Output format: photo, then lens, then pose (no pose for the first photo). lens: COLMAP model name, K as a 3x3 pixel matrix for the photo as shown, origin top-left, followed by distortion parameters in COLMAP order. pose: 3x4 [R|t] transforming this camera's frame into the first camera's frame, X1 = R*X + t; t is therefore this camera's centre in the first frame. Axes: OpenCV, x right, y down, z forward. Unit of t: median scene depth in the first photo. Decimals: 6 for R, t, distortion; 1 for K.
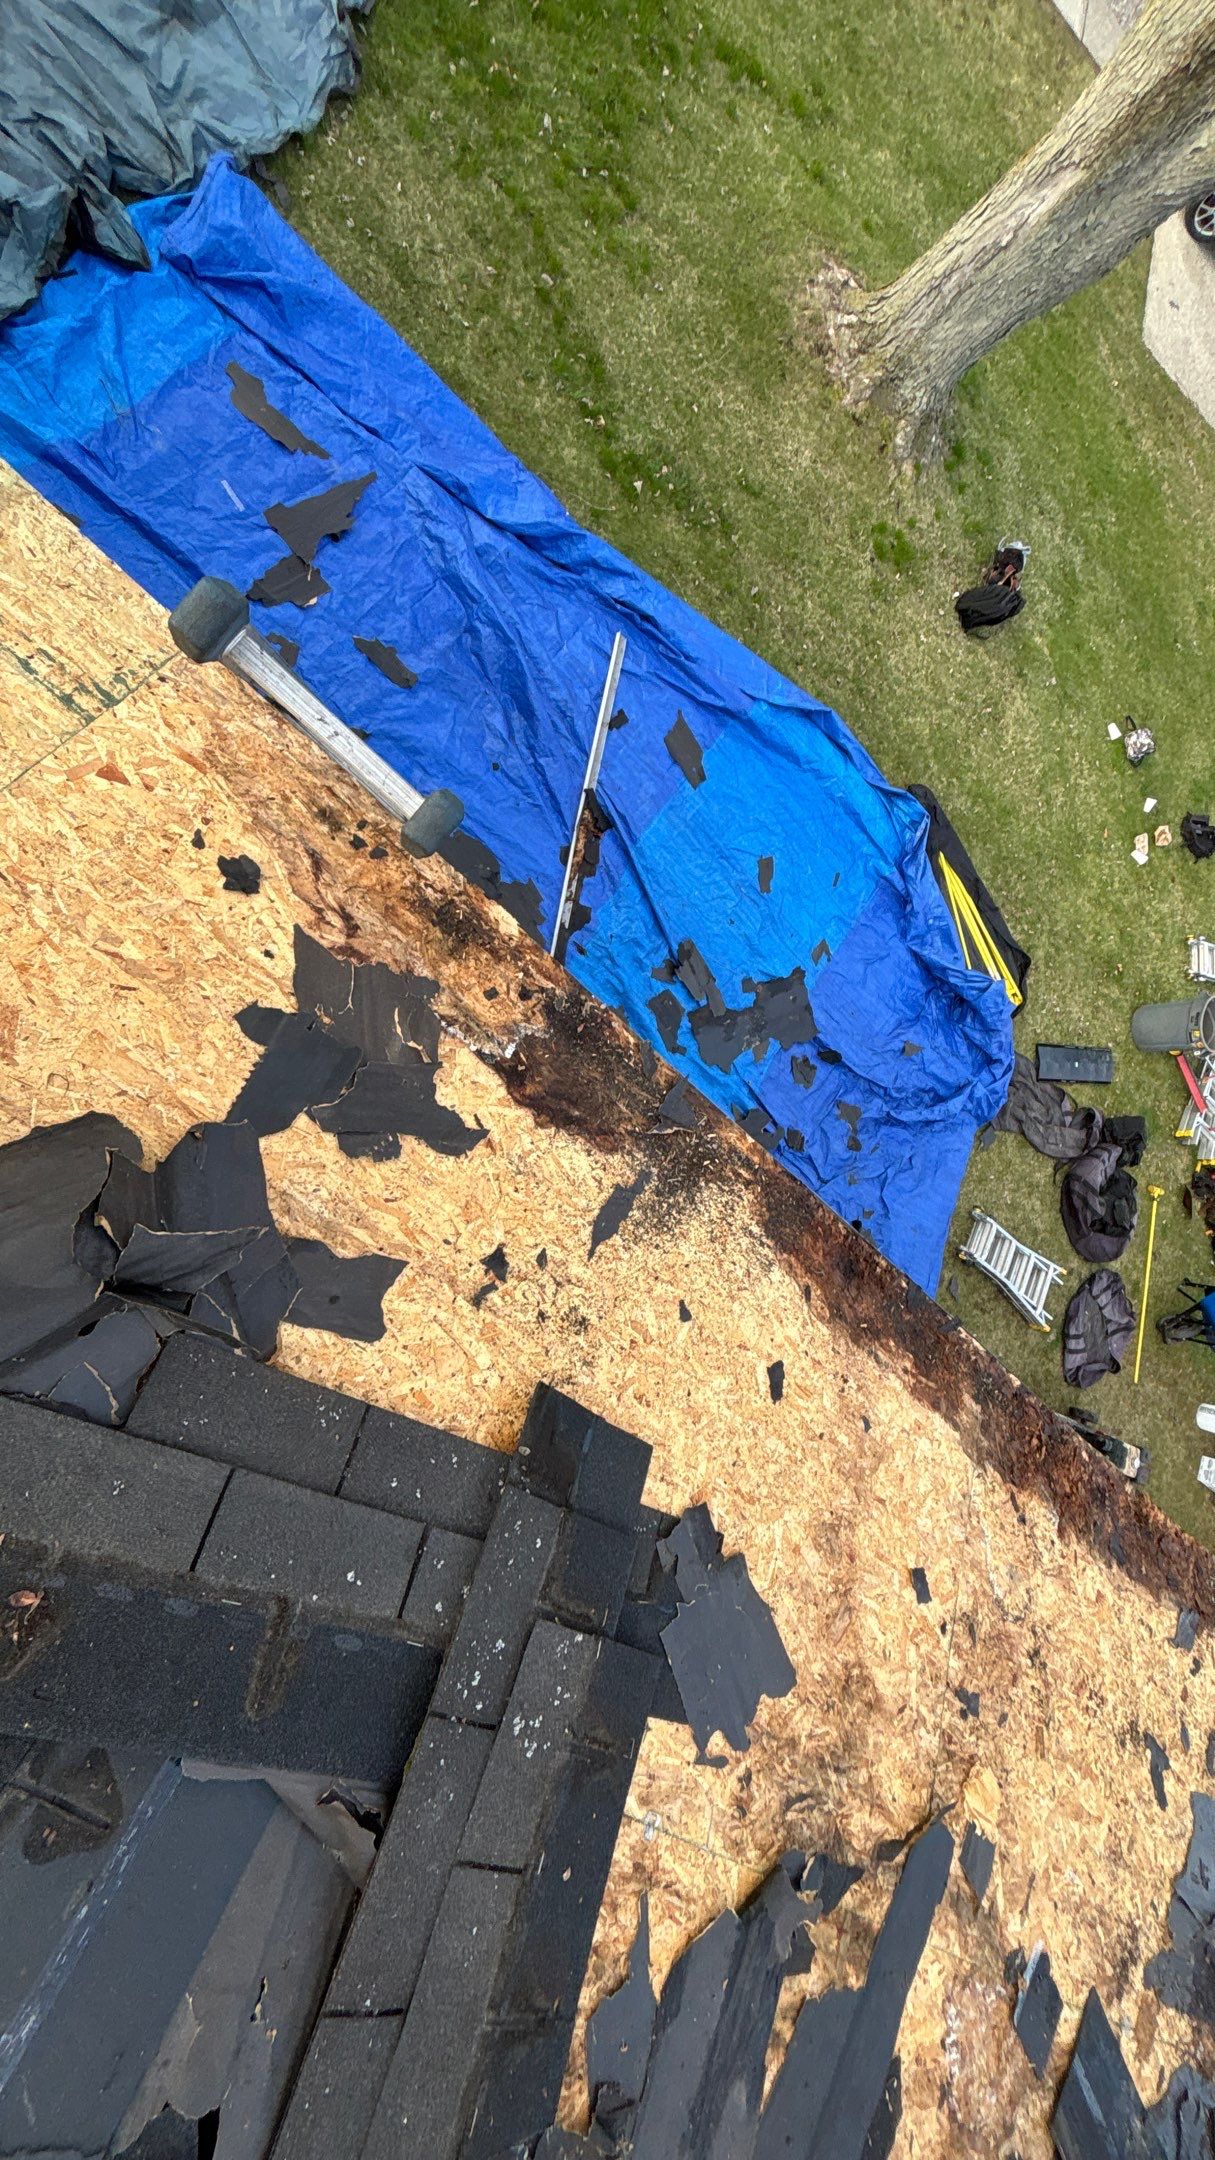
lens RADIAL K [[867.6, 0, 602.3], [0, 867.6, 1075.7], [0, 0, 1]] dist [-0.001833, 0.001332]
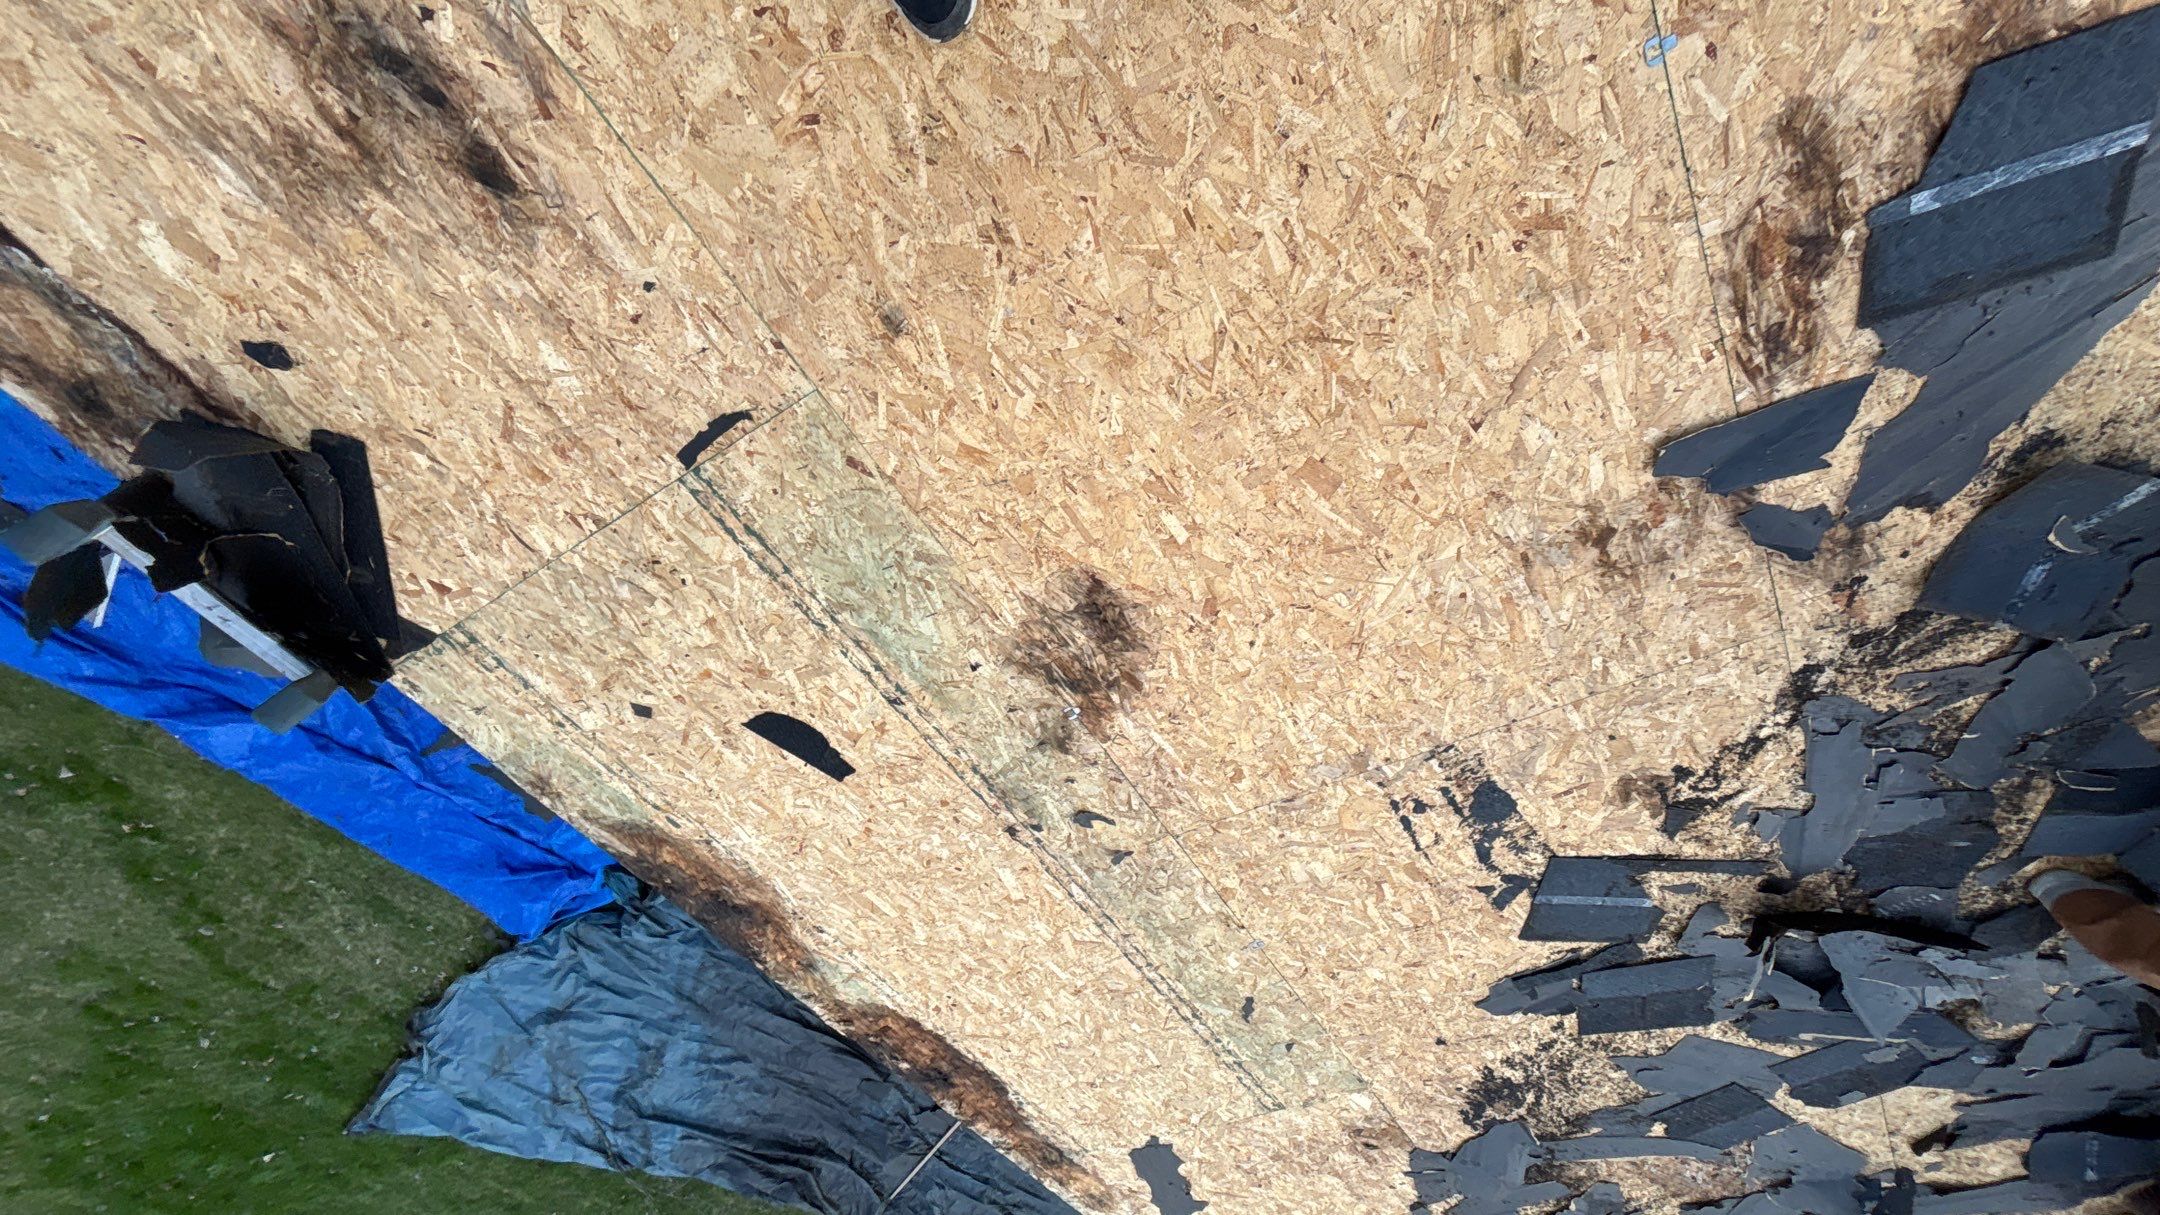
lens RADIAL K [[867.6, 0, 1078.7], [0, 867.6, 607.4], [0, 0, 1]] dist [-0.001833, 0.001332]
pose [[-0.722549, -0.020287, -0.691022, -0.347517], [0.333748, -0.885606, -0.322975, 0.341711], [-0.605422, -0.463993, 0.646664, -0.395511]]
